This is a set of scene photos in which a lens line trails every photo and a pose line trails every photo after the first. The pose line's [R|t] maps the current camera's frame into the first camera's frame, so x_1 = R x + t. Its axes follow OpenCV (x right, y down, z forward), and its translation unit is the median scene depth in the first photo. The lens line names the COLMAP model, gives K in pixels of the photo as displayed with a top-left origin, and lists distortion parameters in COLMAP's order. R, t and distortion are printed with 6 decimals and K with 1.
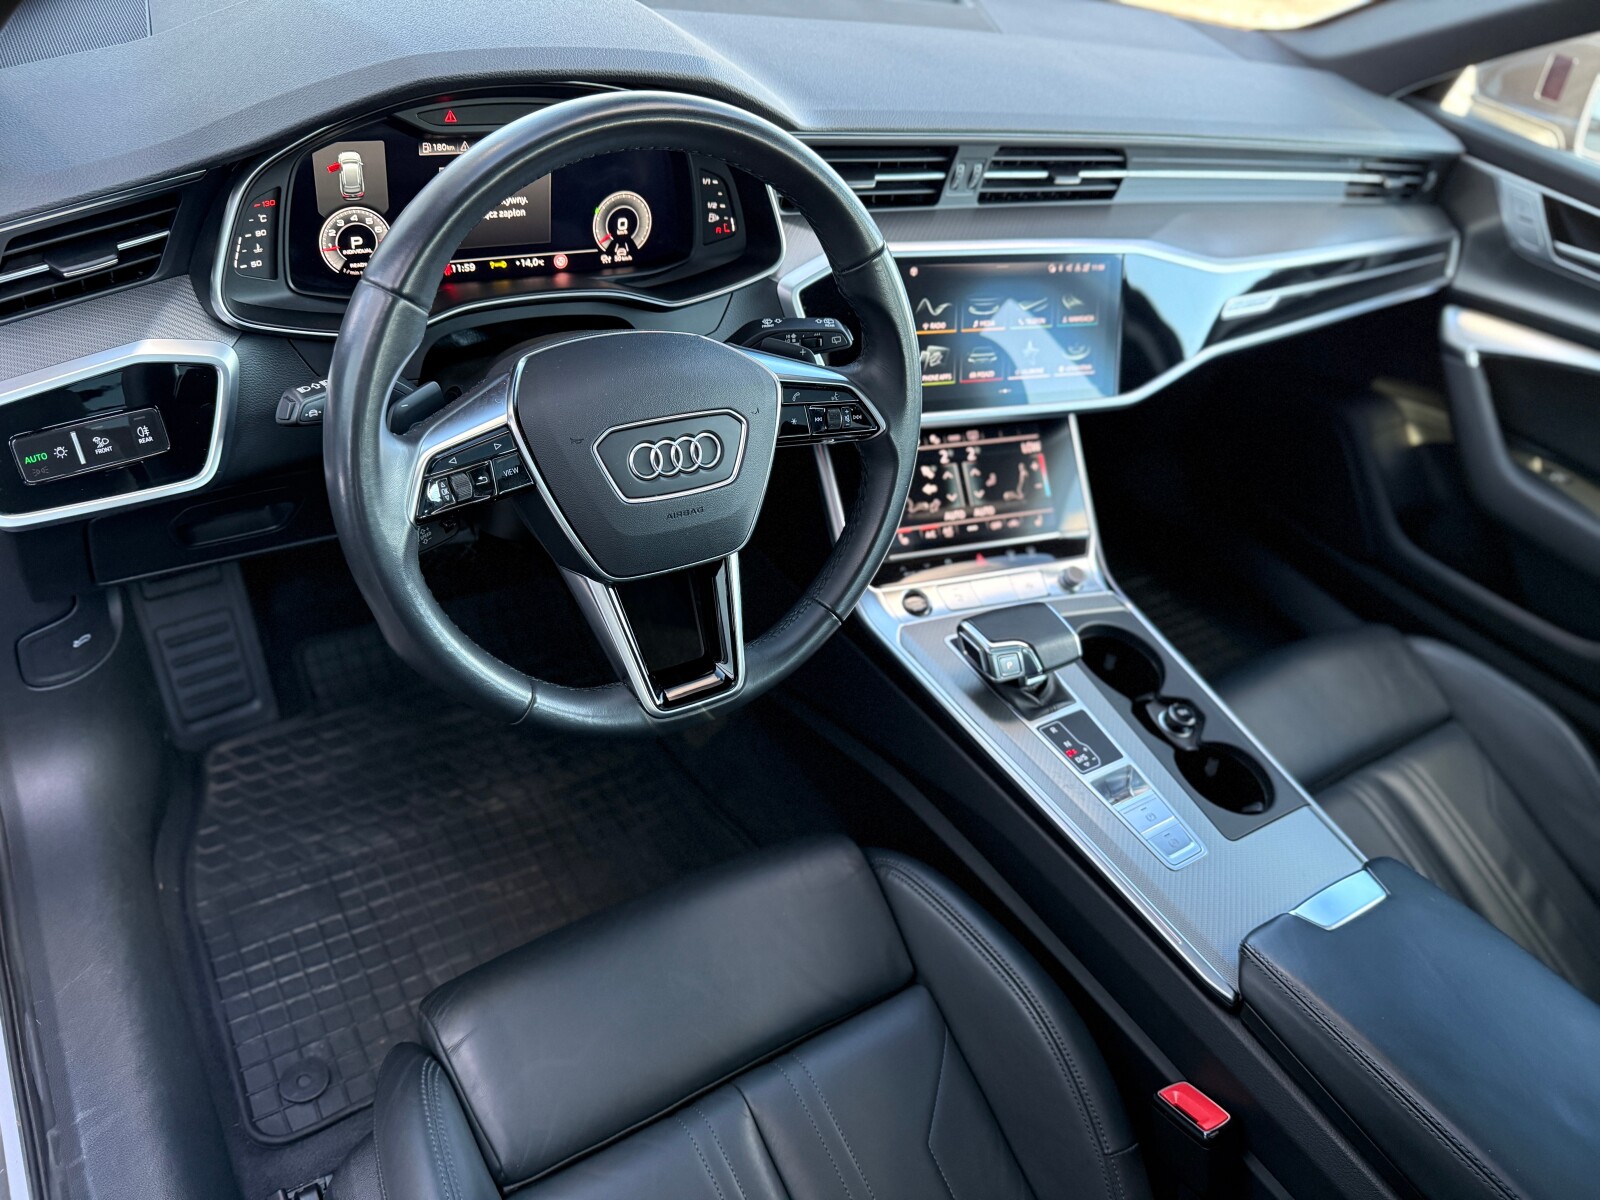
lens RADIAL K [[1127.8, 0, 798.6], [0, 1127.8, 604.2], [0, 0, 1]] dist [0.152604, -0.344765]
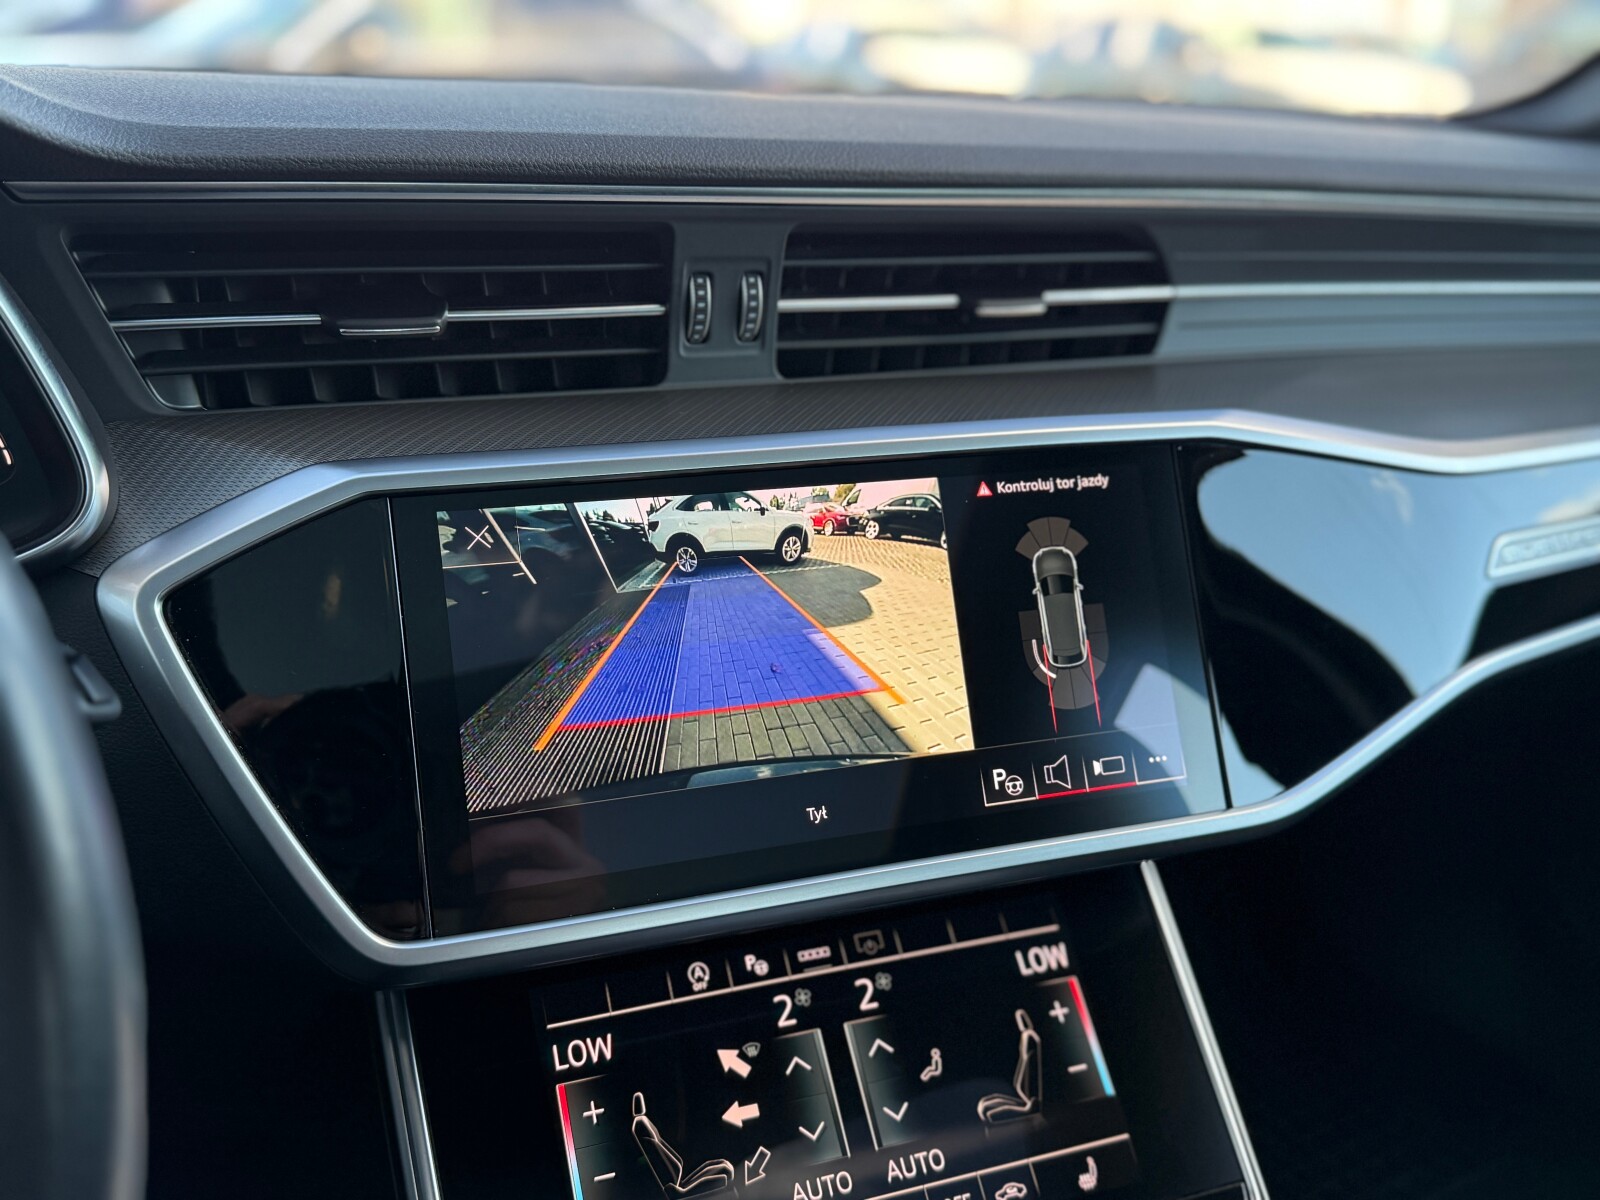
lens RADIAL K [[1407.9, 0, 800.0], [0, 1407.9, 600.0], [0, 0, 1]] dist [0.187003, -0.495143]
pose [[0.985706, -0.116468, -0.121733, 0.209325], [0.067068, 0.934107, -0.350637, -0.095050], [0.154549, 0.337461, 0.928566, 0.545339]]
